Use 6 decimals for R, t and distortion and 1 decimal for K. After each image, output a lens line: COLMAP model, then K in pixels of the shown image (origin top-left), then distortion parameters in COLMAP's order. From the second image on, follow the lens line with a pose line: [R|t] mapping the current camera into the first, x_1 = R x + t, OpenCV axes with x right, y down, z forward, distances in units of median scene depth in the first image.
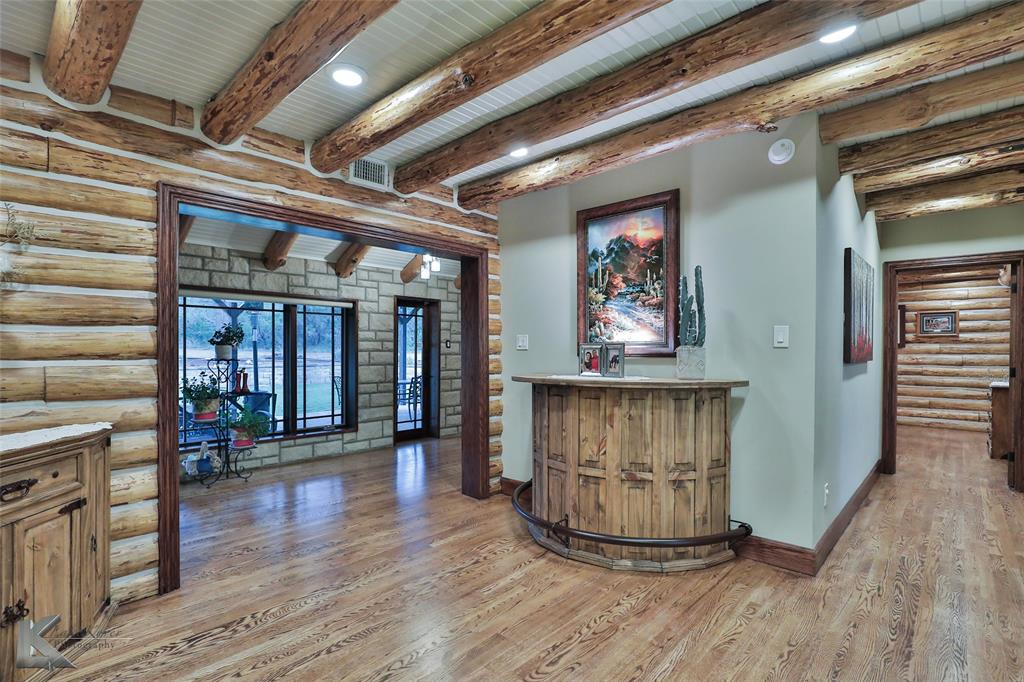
lens RADIAL K [[497.7, 0, 507.4], [0, 497.7, 352.0], [0, 0, 1]] dist [-0.004549, 0.000142]
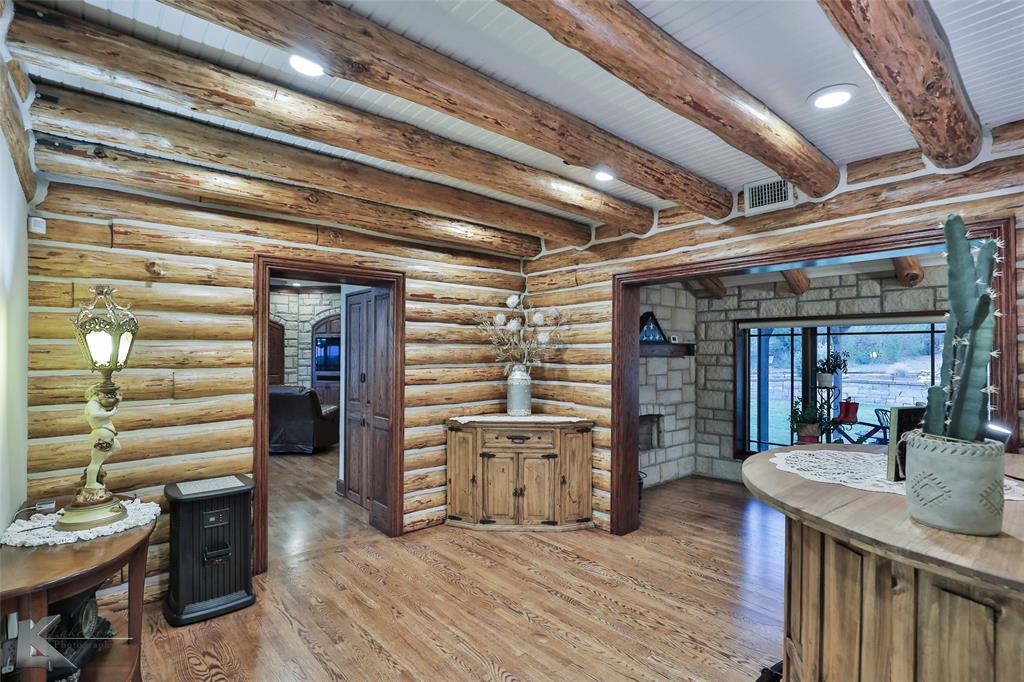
lens RADIAL K [[497.7, 0, 514.7], [0, 497.7, 349.7], [0, 0, 1]] dist [-0.004549, 0.000142]
pose [[-0.104517, -0.009887, -0.994474, 0.436754], [-0.012188, 0.999888, -0.008660, -0.038739], [0.994448, 0.011216, -0.104626, 0.402648]]
